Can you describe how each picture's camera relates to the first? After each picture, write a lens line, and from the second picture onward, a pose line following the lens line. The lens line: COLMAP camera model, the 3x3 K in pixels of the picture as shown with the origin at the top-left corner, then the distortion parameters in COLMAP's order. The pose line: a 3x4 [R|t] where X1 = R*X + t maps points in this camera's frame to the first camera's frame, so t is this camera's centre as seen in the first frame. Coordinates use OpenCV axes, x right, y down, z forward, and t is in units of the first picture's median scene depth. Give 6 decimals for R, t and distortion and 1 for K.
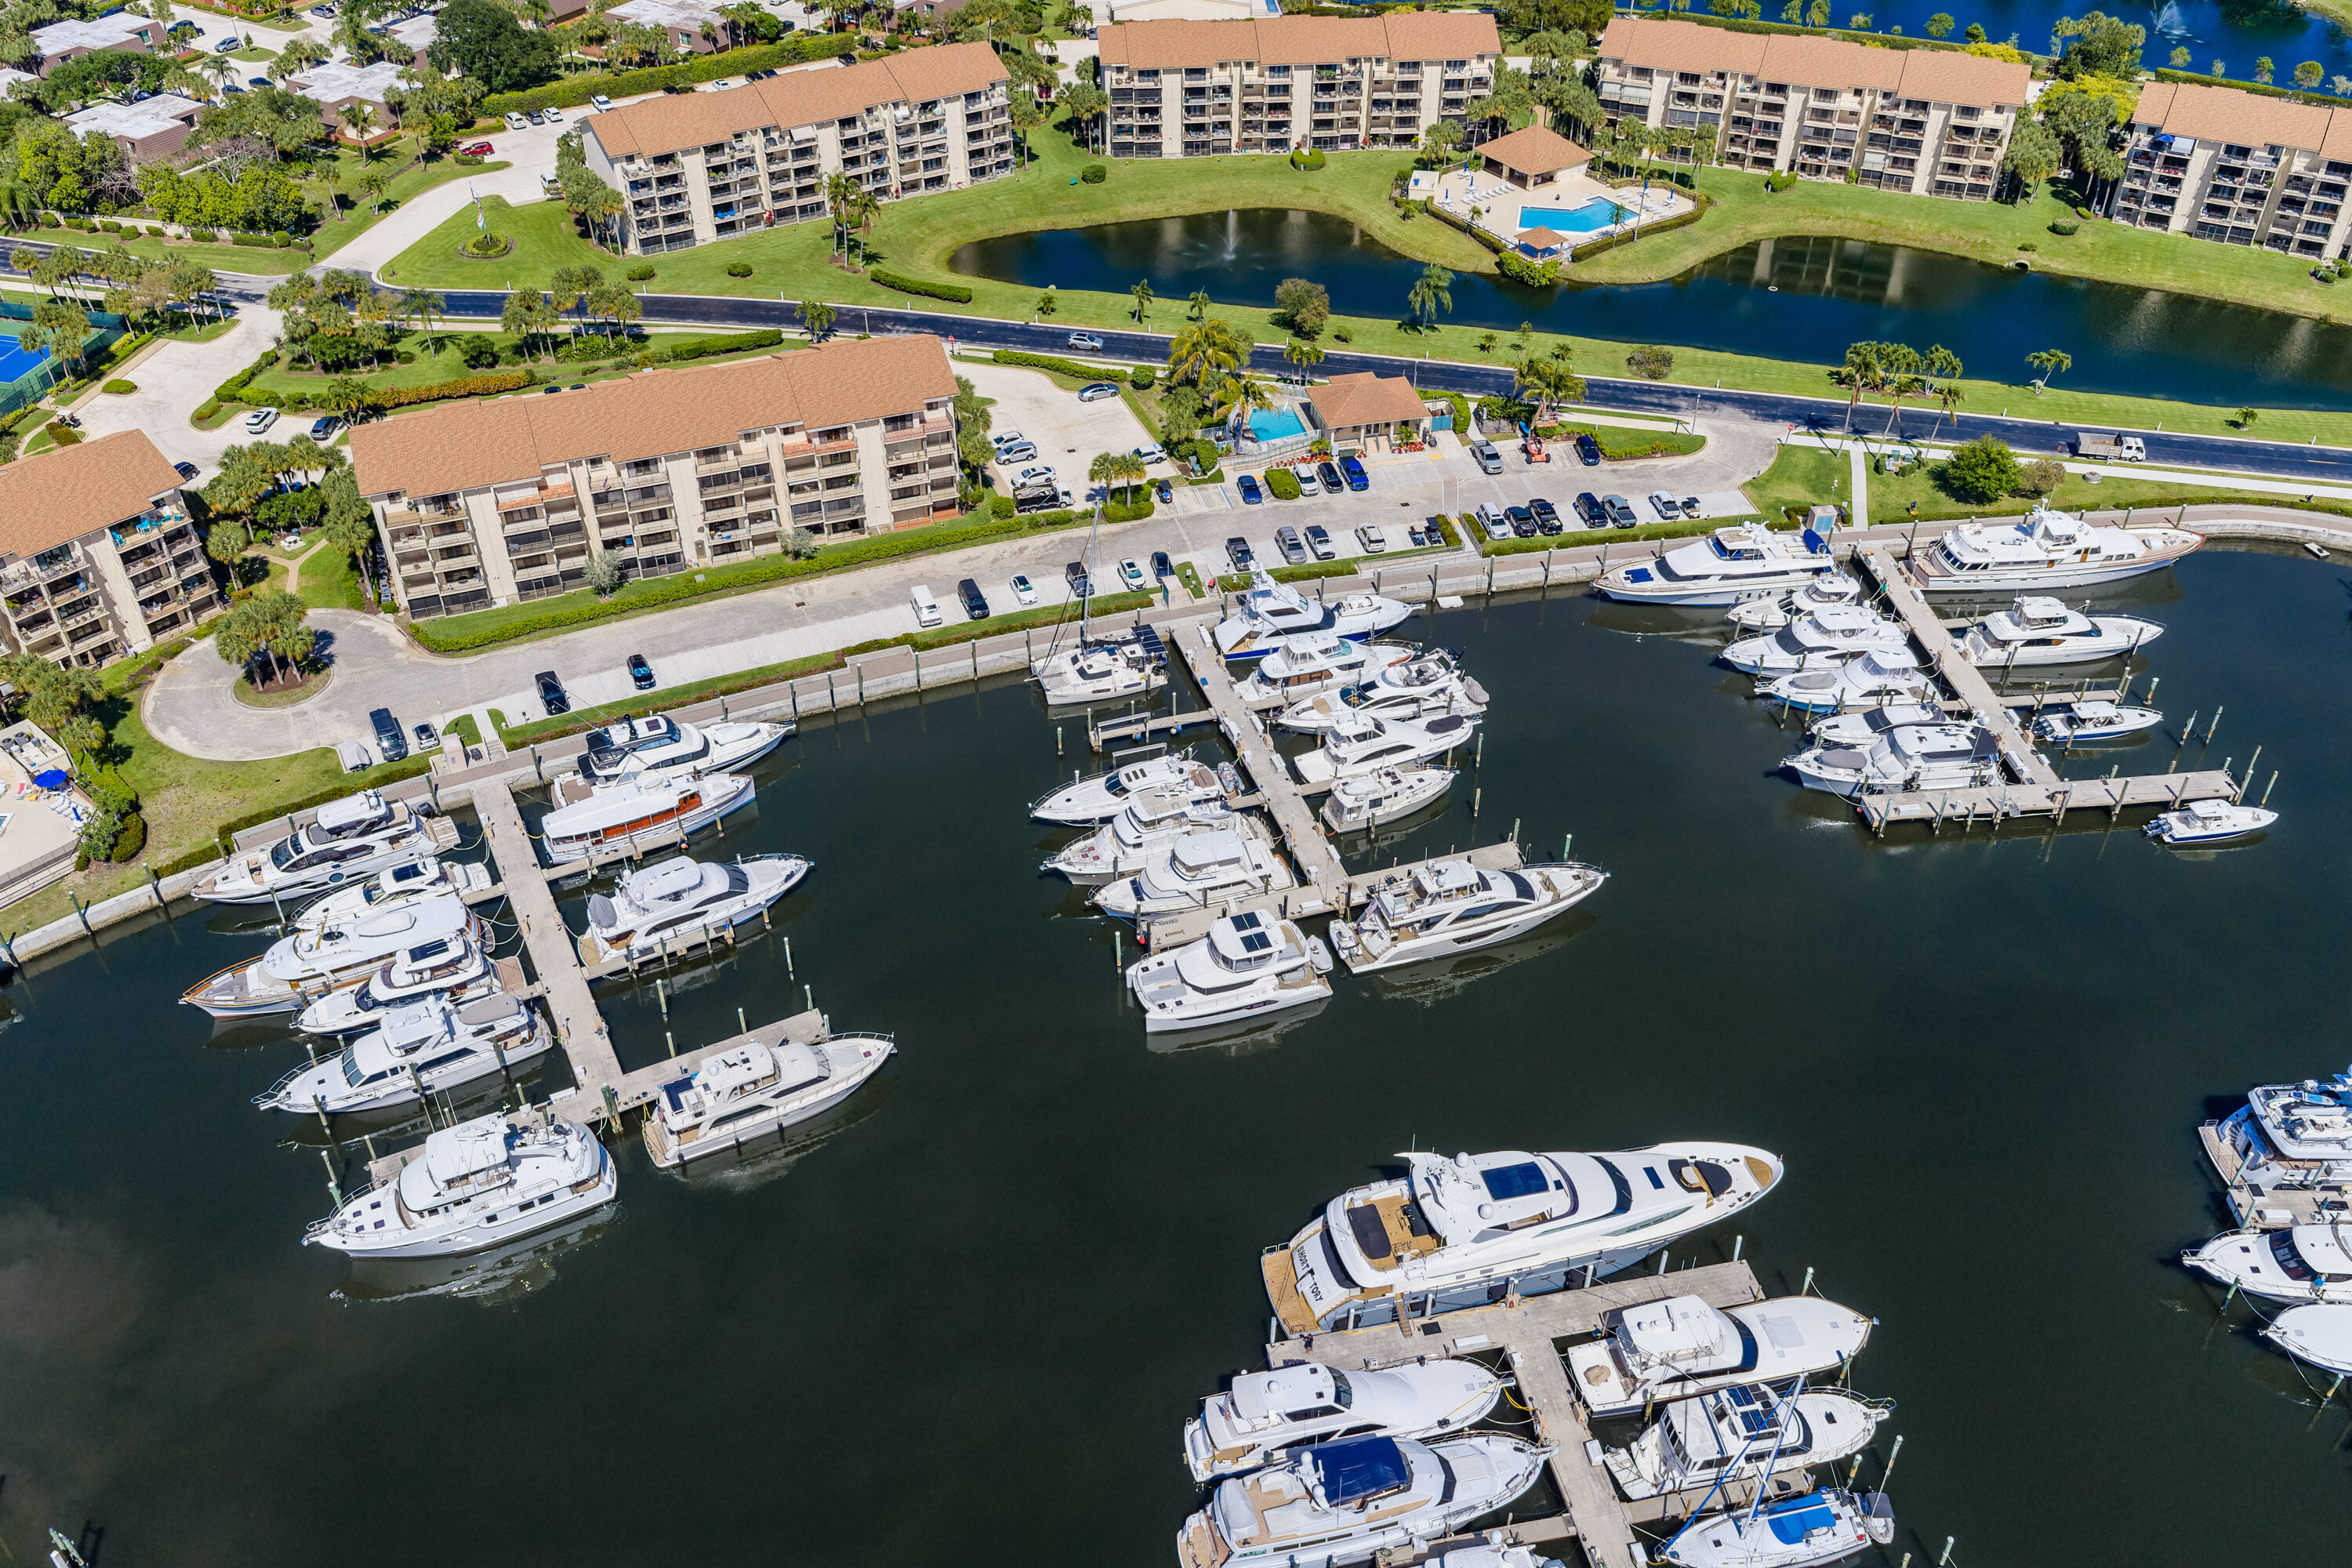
lens RADIAL K [[1943.9, 0, 1181.2], [0, 1943.9, 780.6], [0, 0, 1]] dist [0.020682, -0.033330]
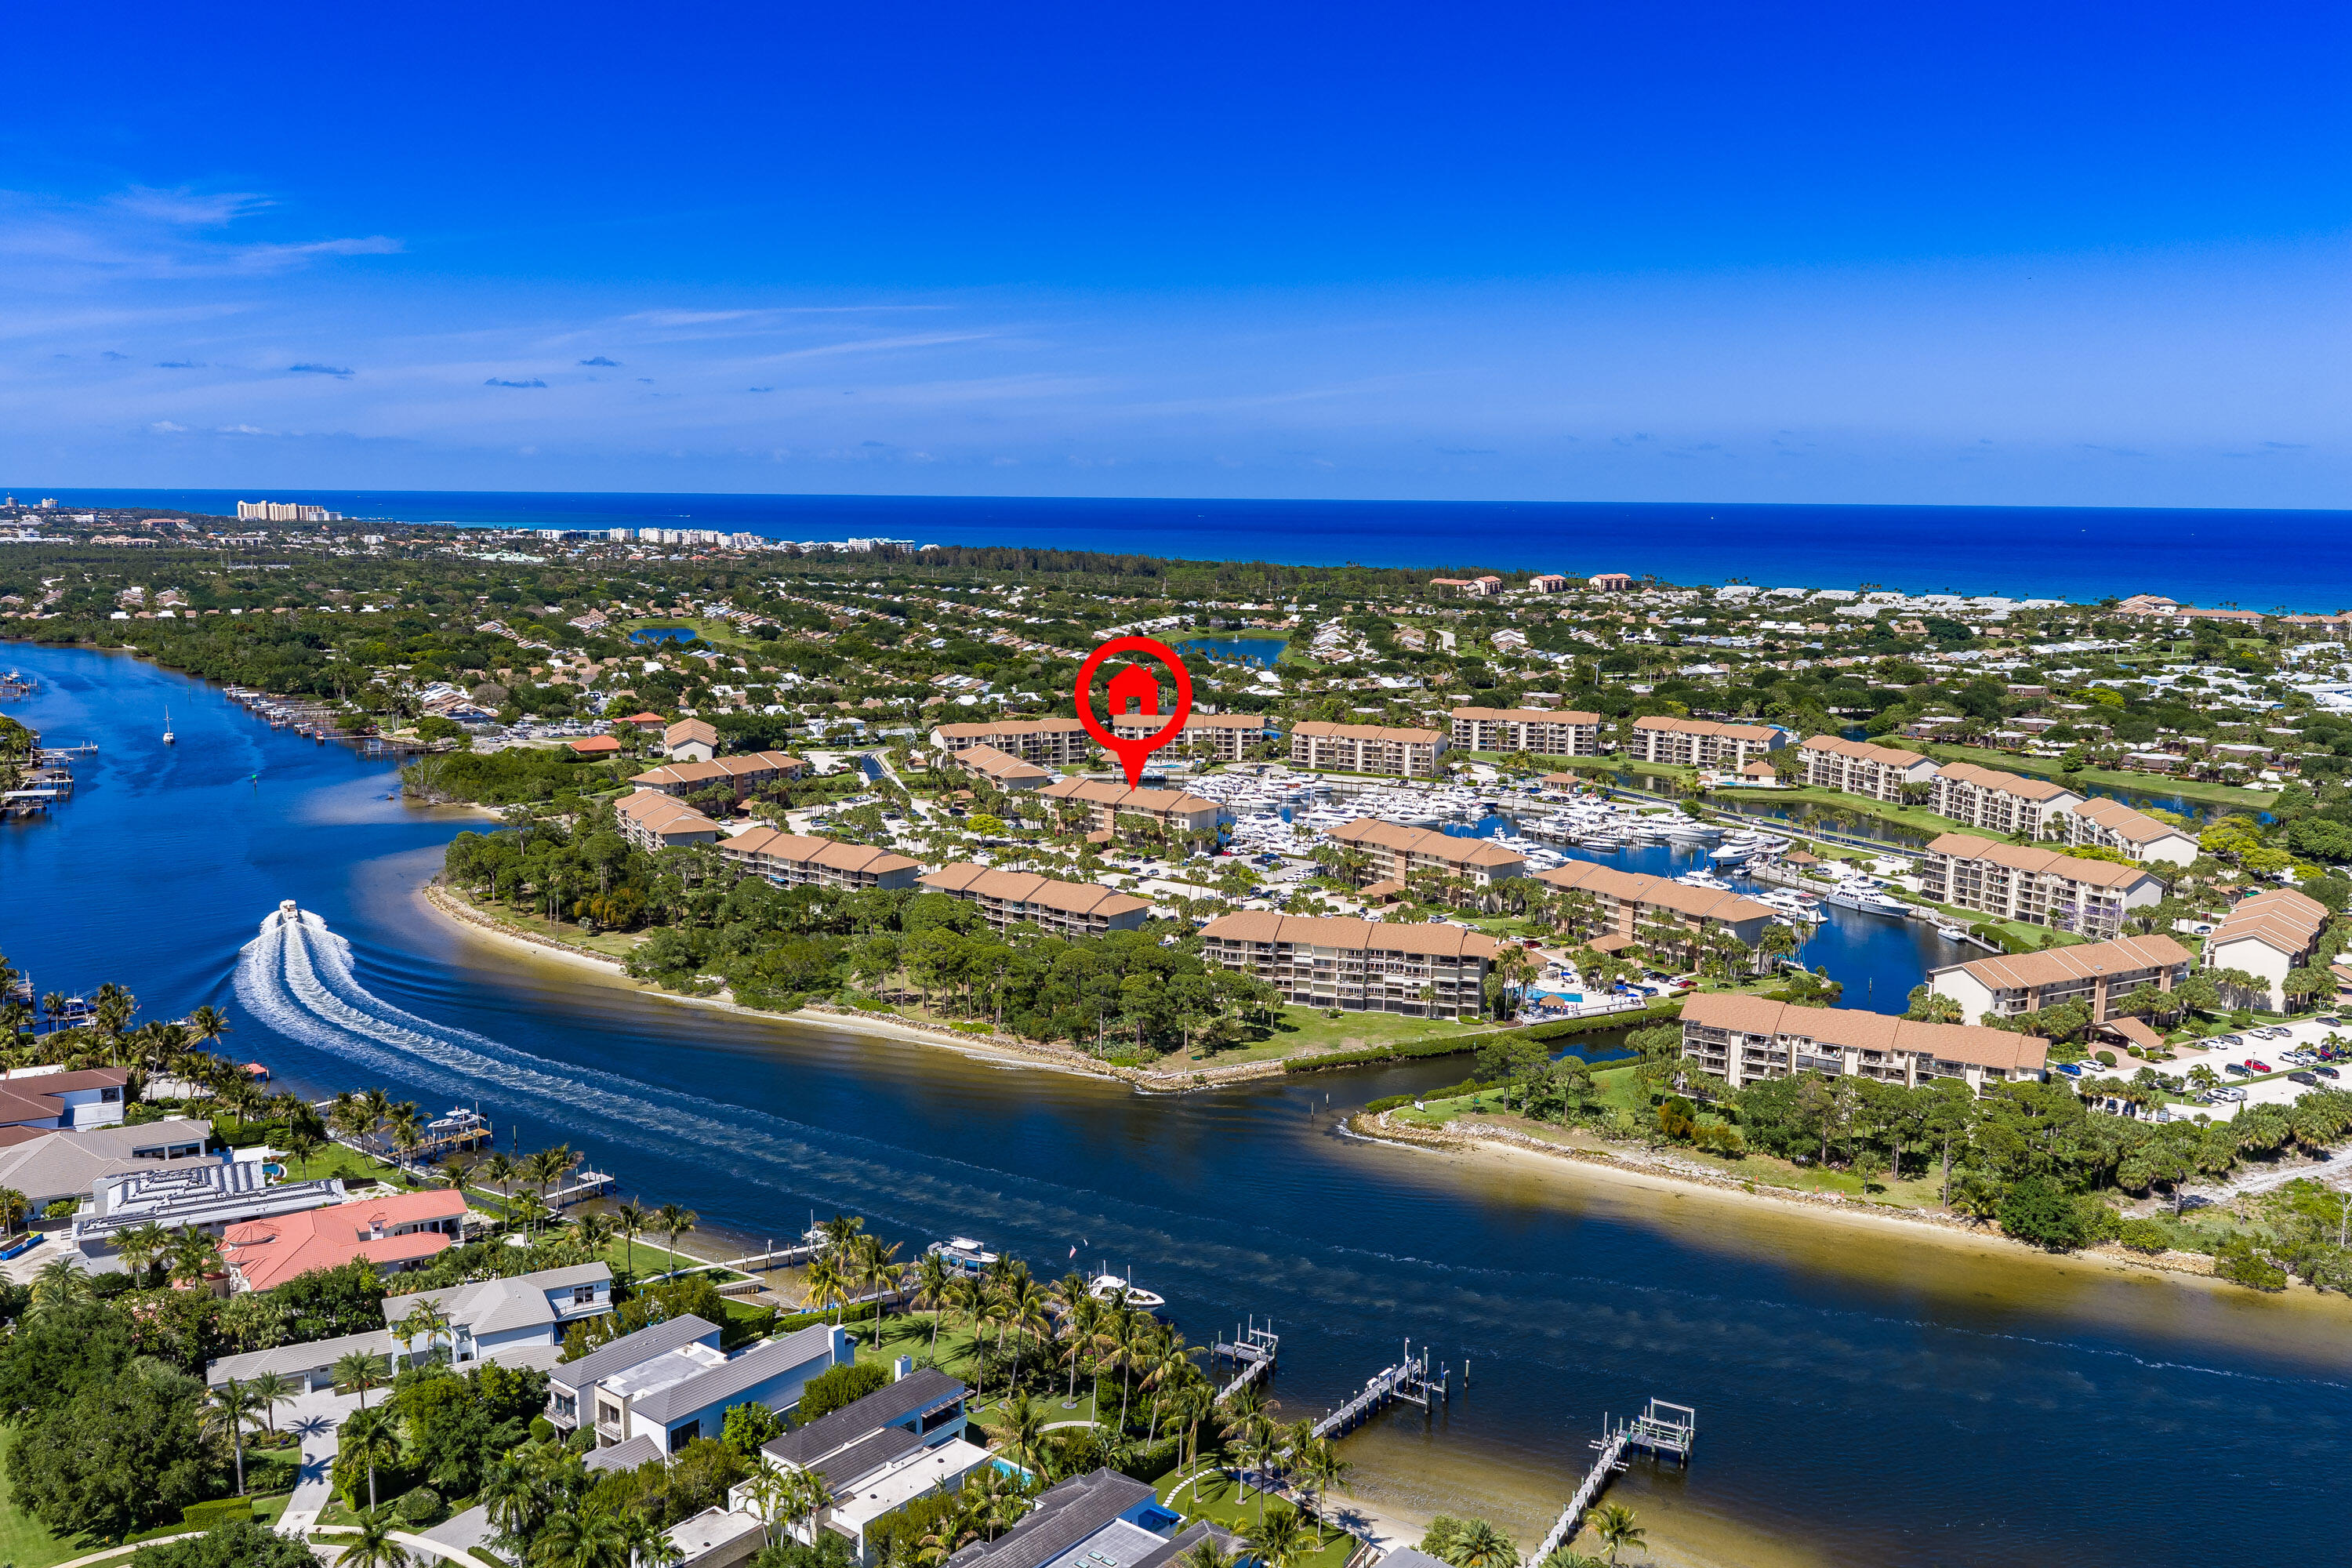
lens RADIAL K [[1943.9, 0, 1179.2], [0, 1943.9, 789.8], [0, 0, 1]] dist [0.020682, -0.033330]
pose [[0.647613, 0.124002, -0.751812, 2.072214], [-0.480481, 0.832238, -0.276620, 0.988729], [0.591385, 0.540374, 0.598548, -1.239520]]
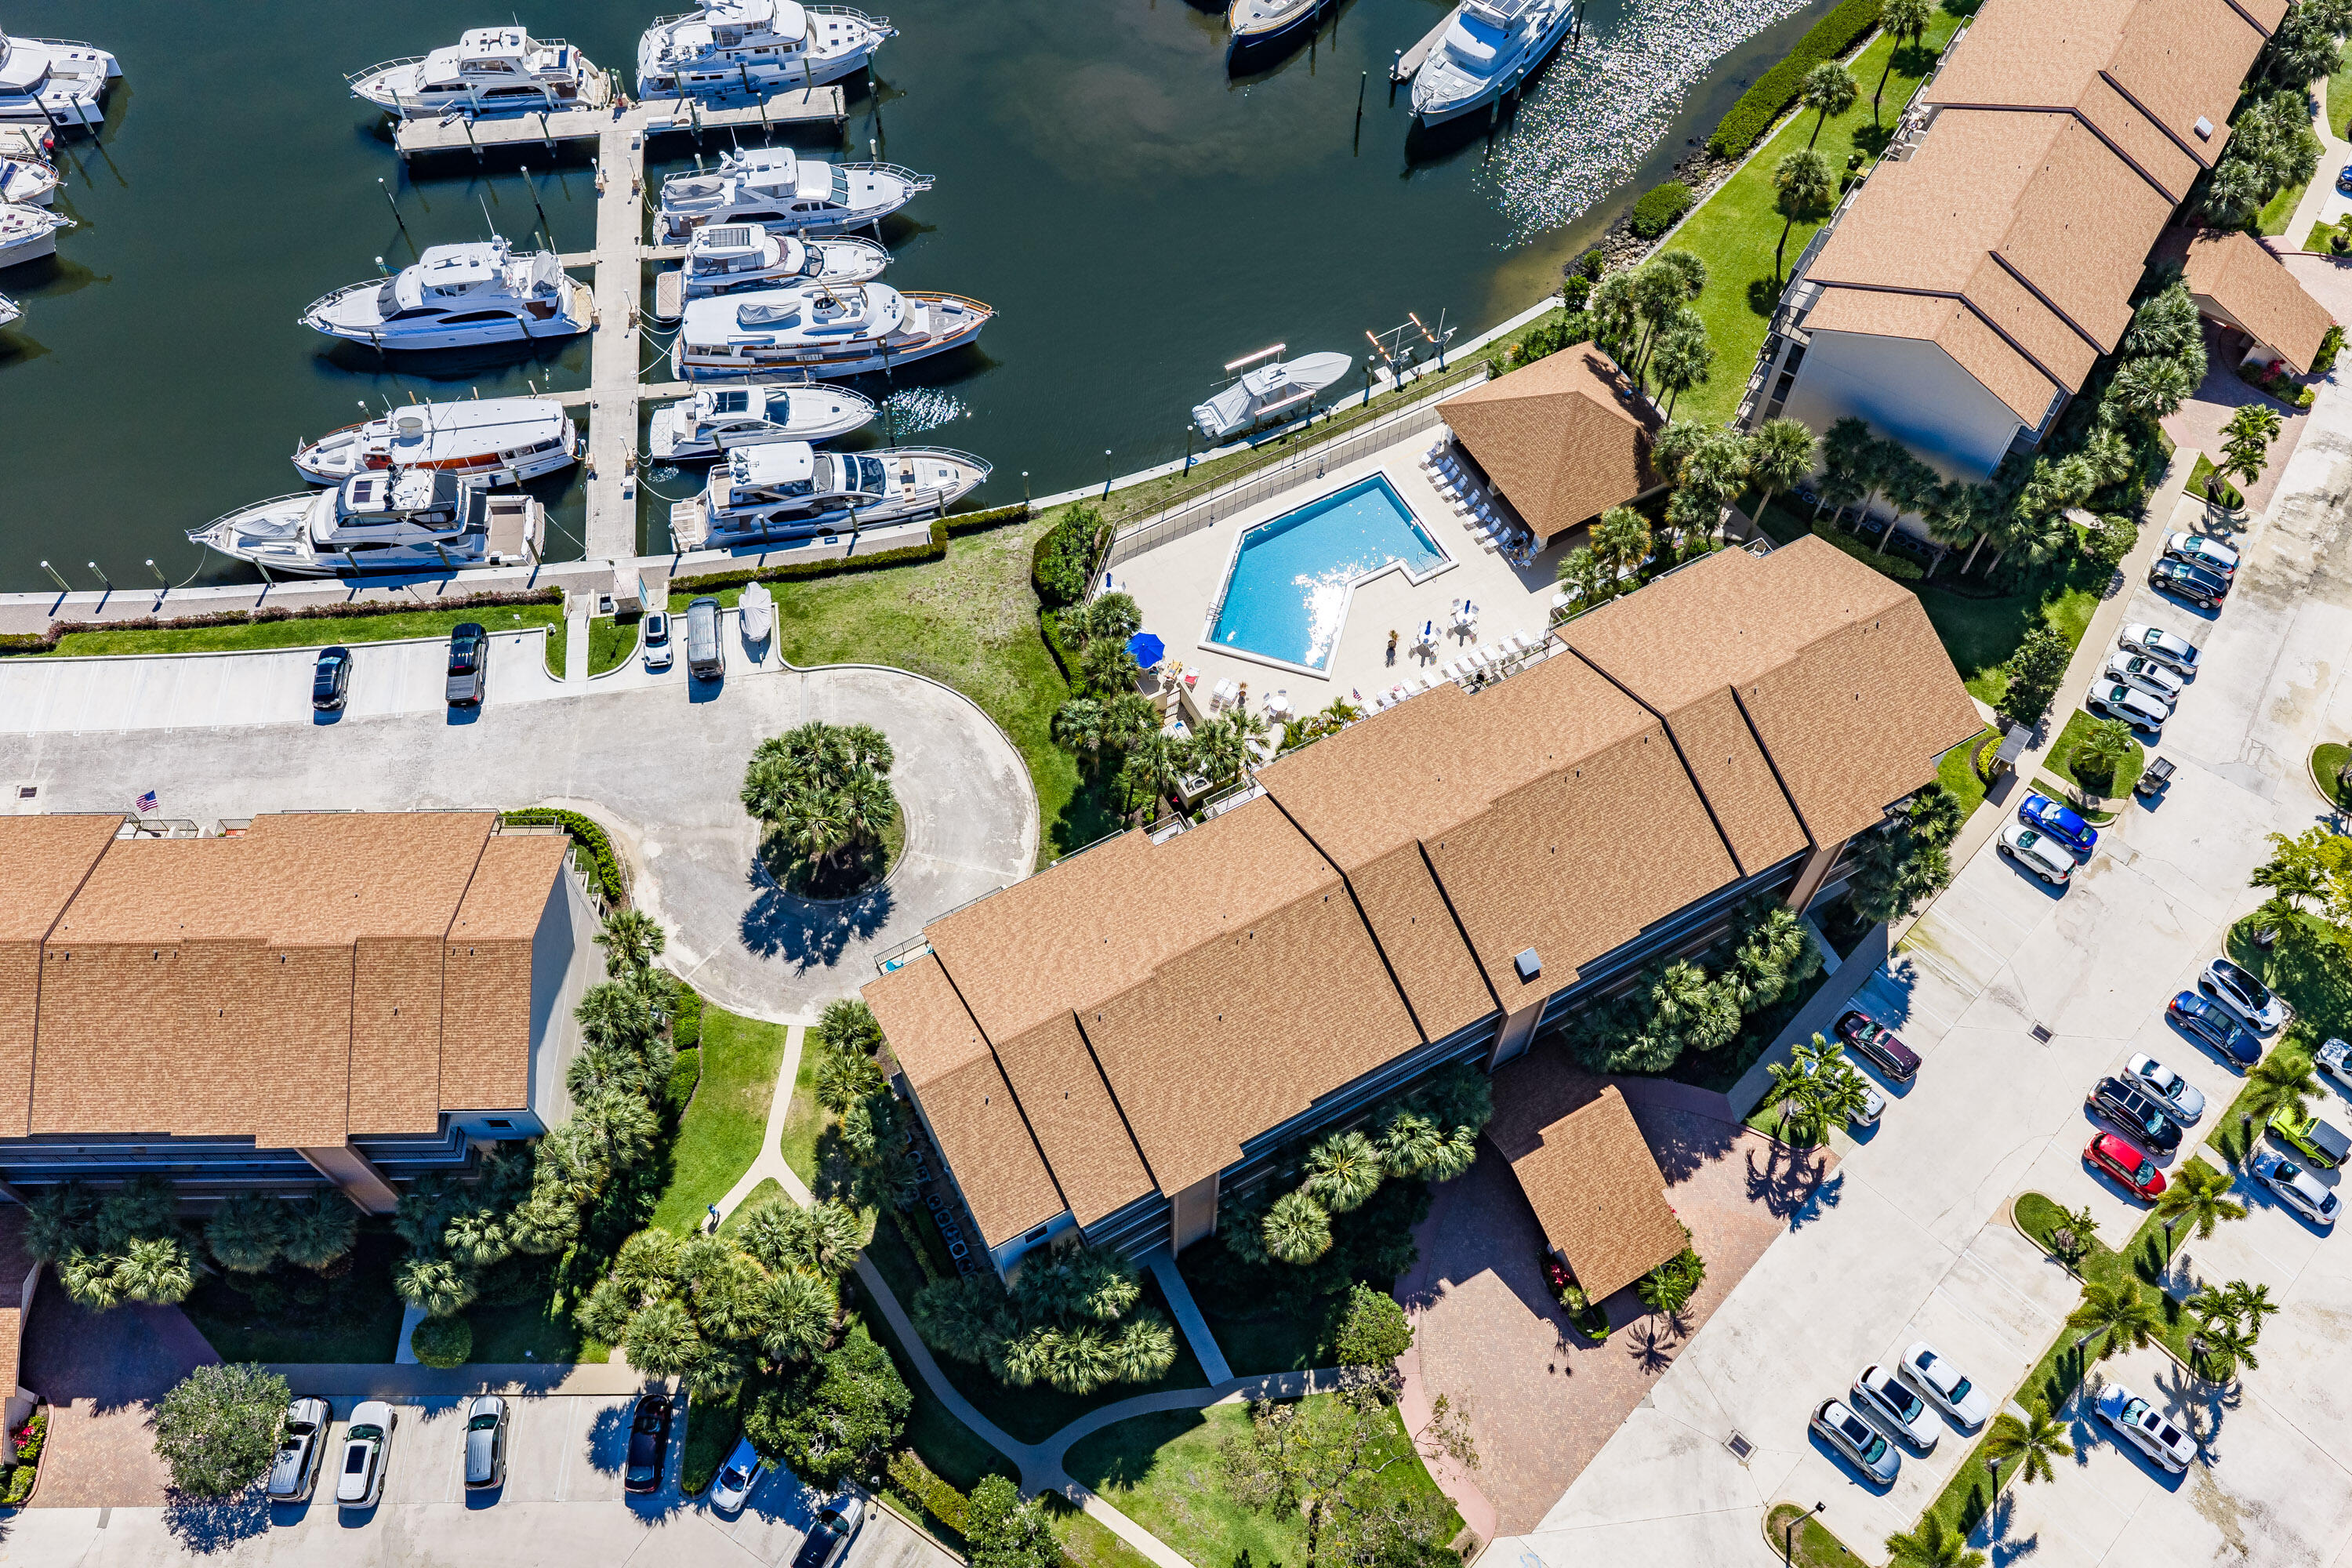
lens RADIAL K [[1943.9, 0, 1173.9], [0, 1943.9, 791.3], [0, 0, 1]] dist [0.020682, -0.033330]
pose [[-0.937420, -0.301672, 0.173888, -0.564067], [0.212507, -0.100058, 0.972023, -0.534521], [-0.275834, 0.948147, 0.157904, 0.723090]]
